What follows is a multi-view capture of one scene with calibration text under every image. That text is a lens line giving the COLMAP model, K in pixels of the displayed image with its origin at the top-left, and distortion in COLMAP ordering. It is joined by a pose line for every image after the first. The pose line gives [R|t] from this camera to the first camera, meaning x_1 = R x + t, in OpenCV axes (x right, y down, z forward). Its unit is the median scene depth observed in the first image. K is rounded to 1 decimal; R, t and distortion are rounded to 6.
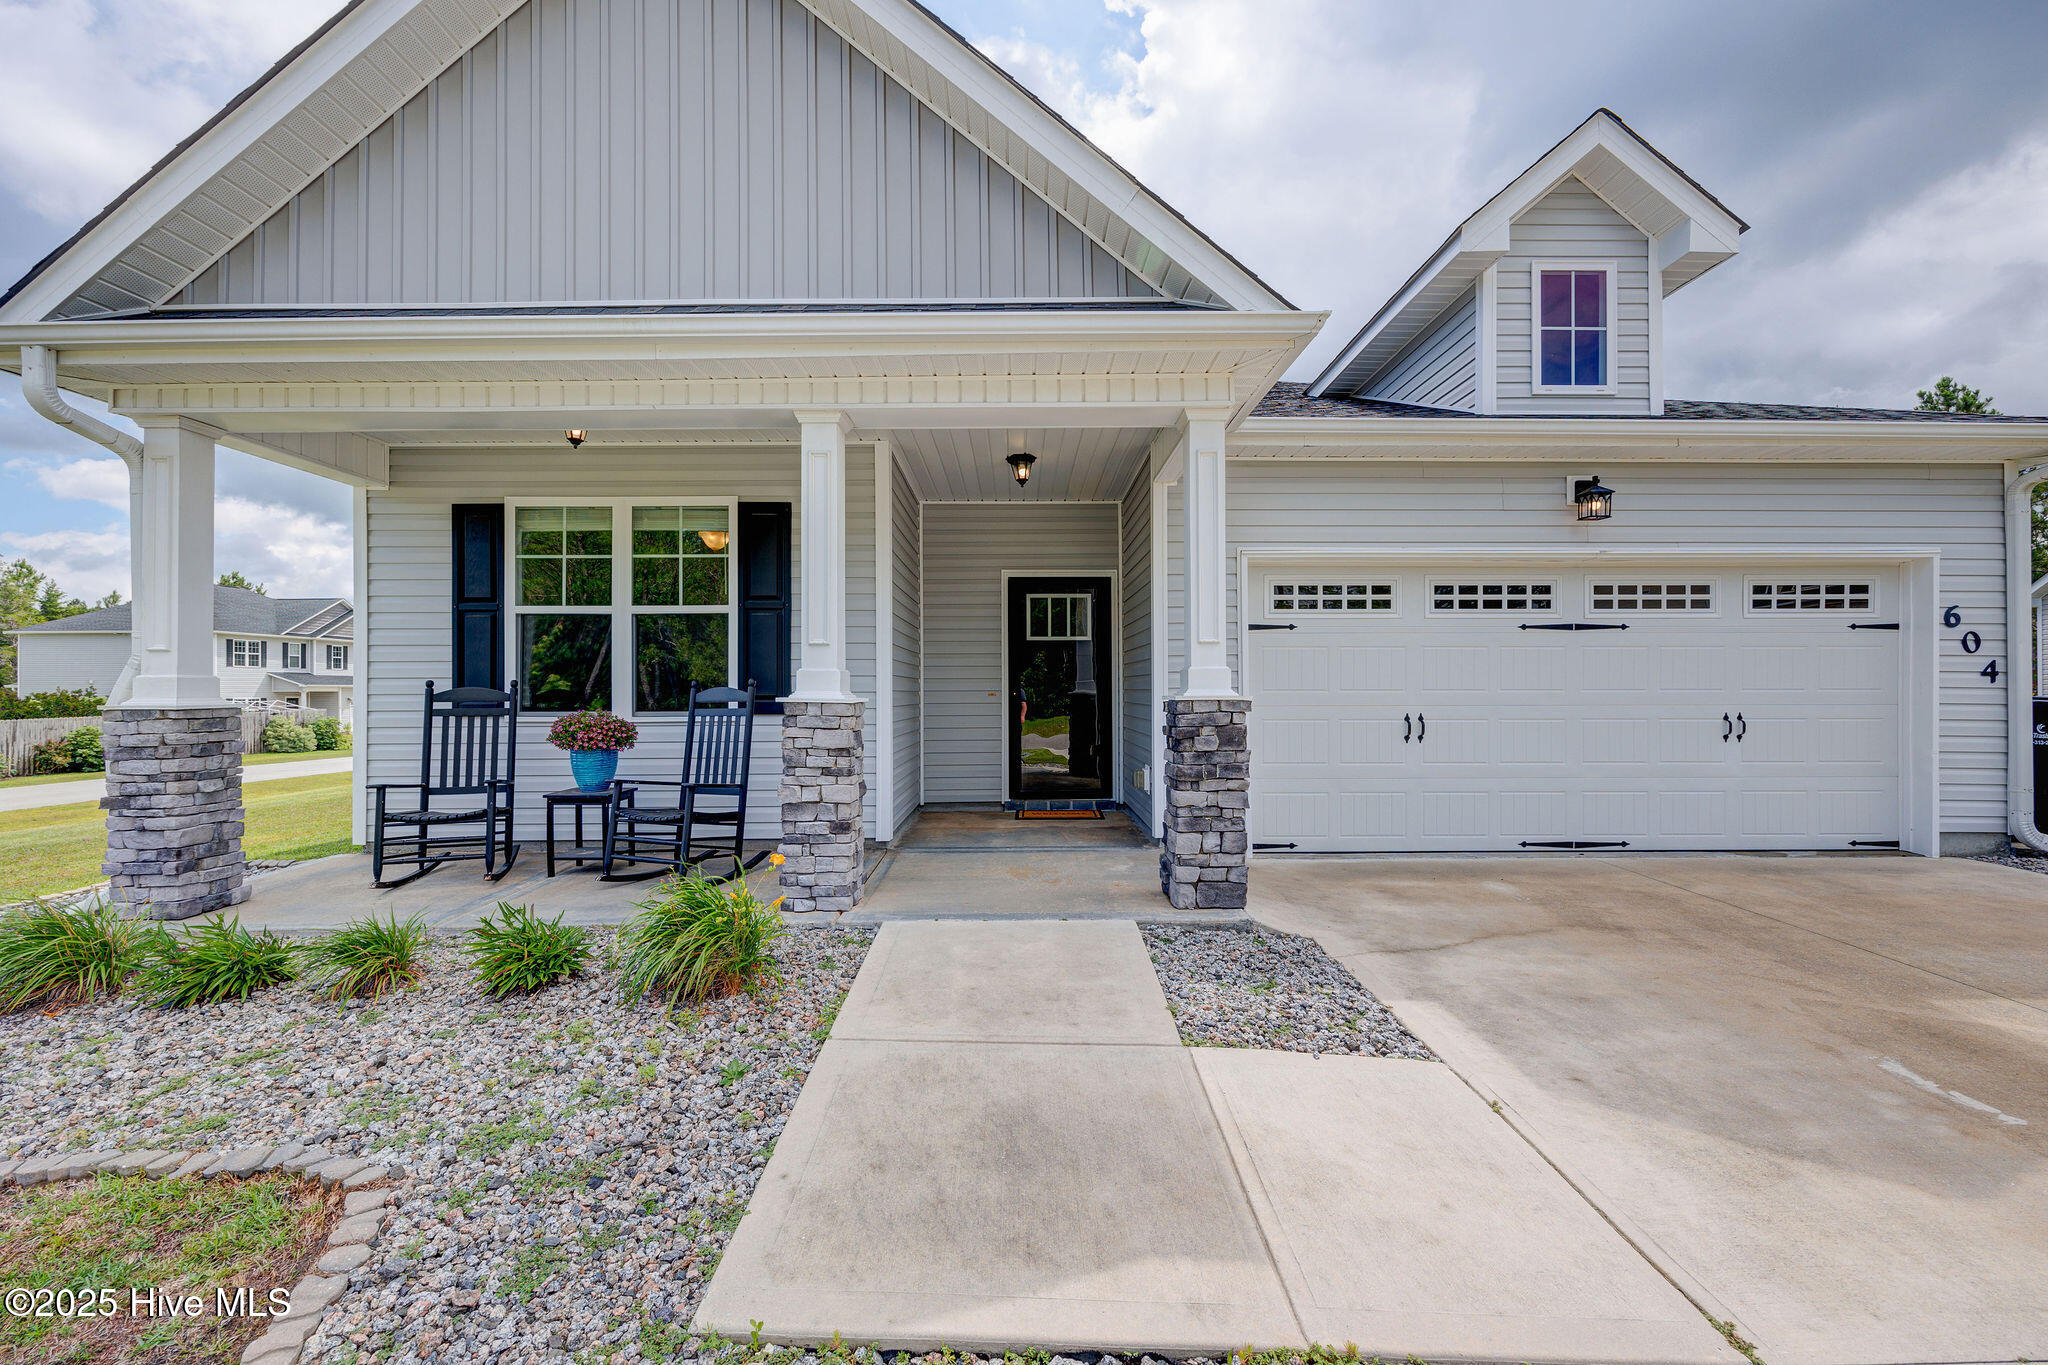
lens RADIAL K [[825.5, 0, 1029.7], [0, 825.5, 688.6], [0, 0, 1]] dist [-0.000427, -0.000124]
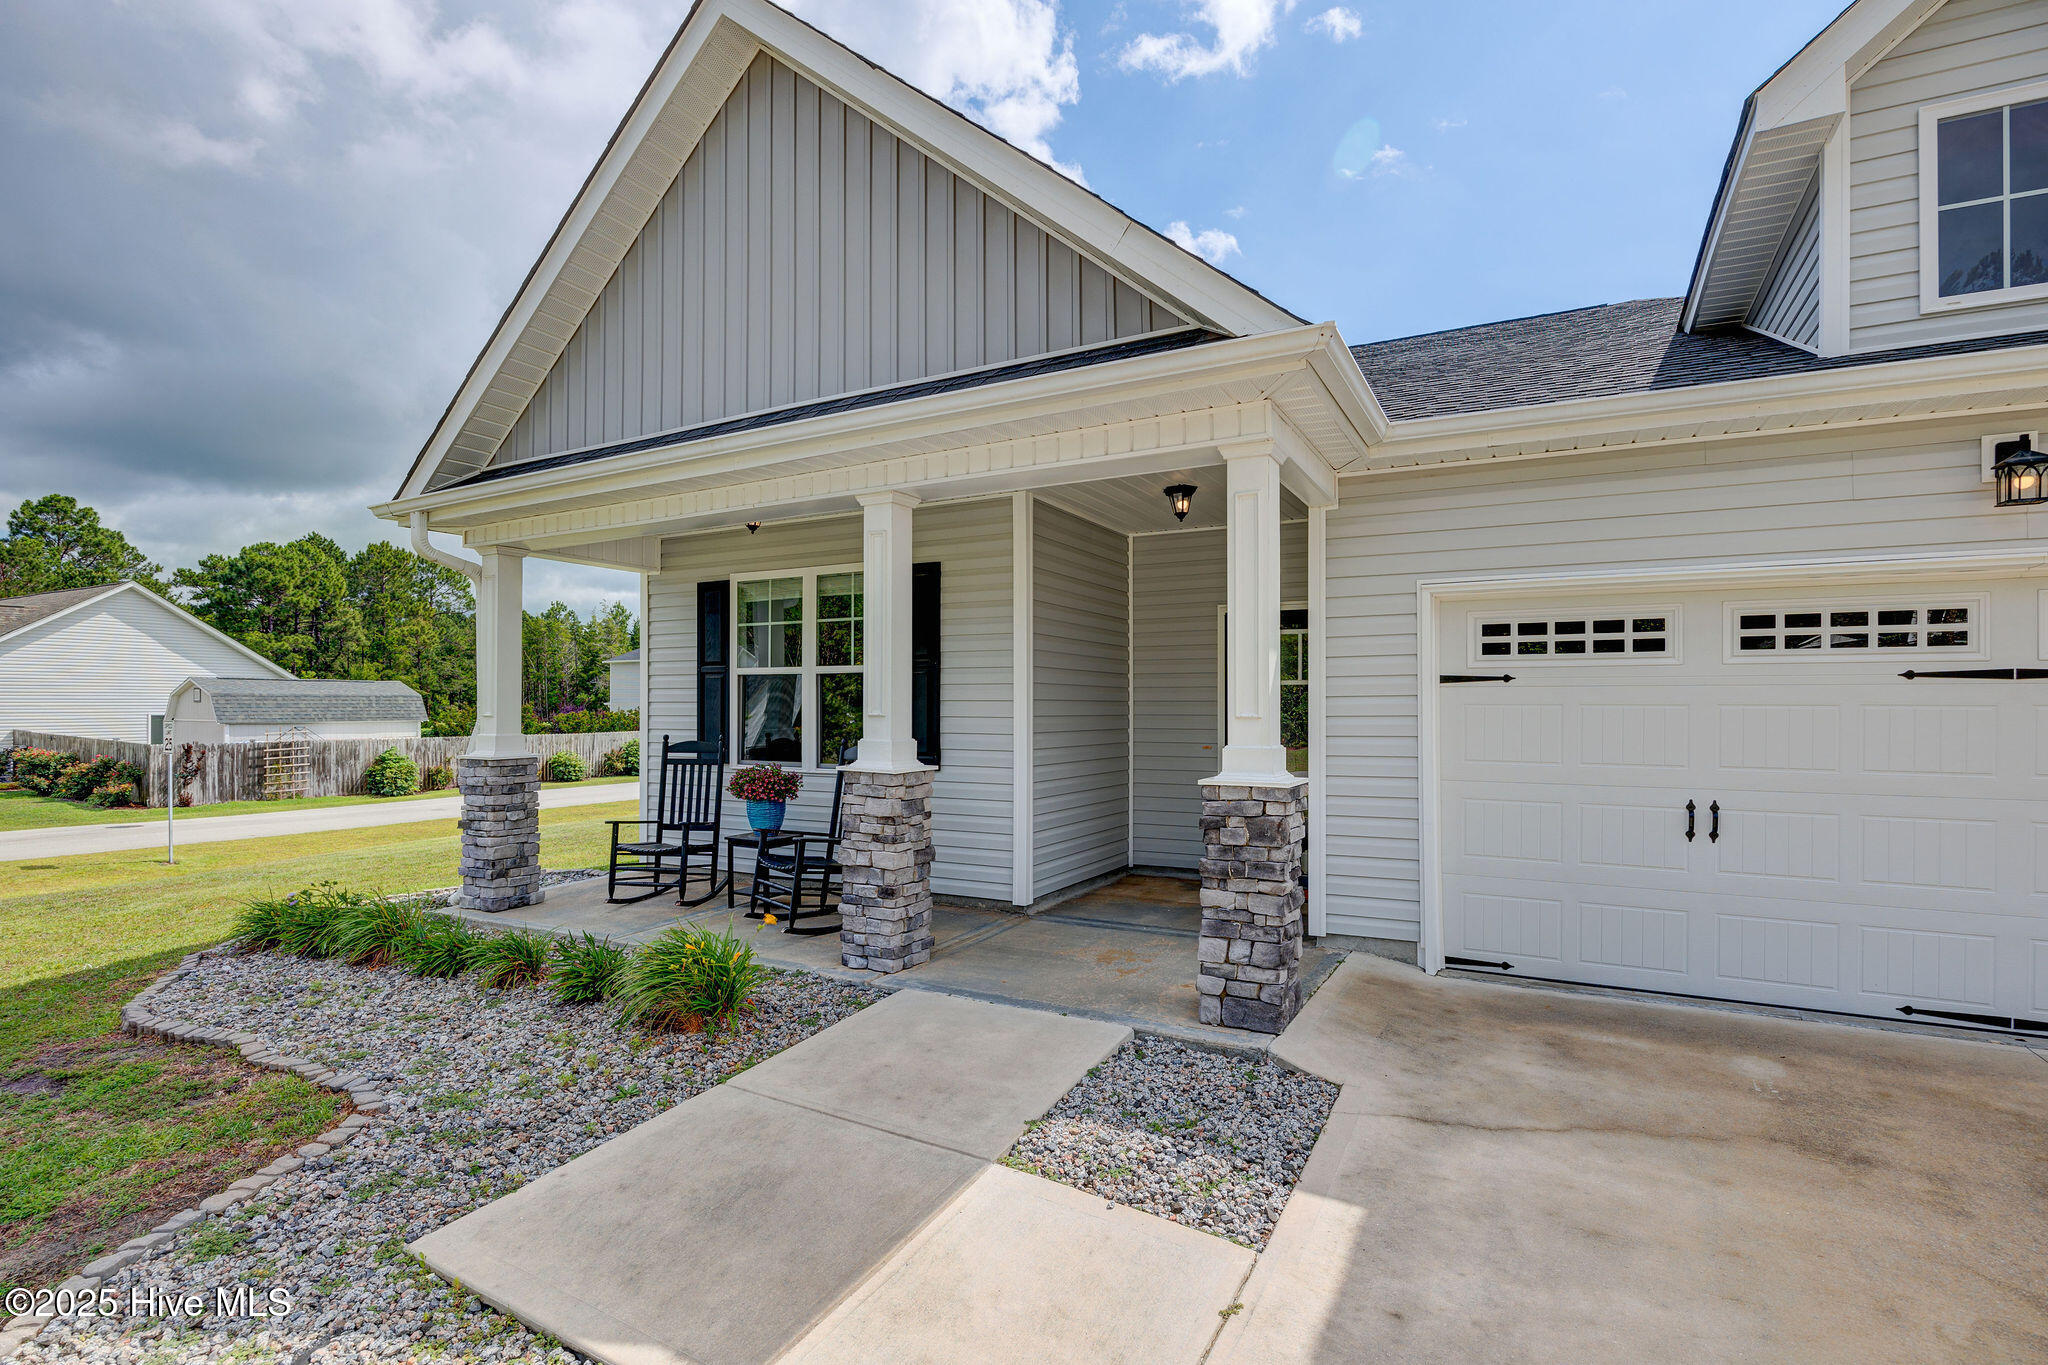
lens RADIAL K [[965.2, 0, 1025.2], [0, 965.2, 709.3], [0, 0, 1]] dist [-0.010308, -0.000027]
pose [[0.878150, 0.006790, -0.478338, 0.500603], [-0.004490, 0.999972, 0.005952, -0.070448], [0.478365, -0.003079, 0.878156, 0.015429]]
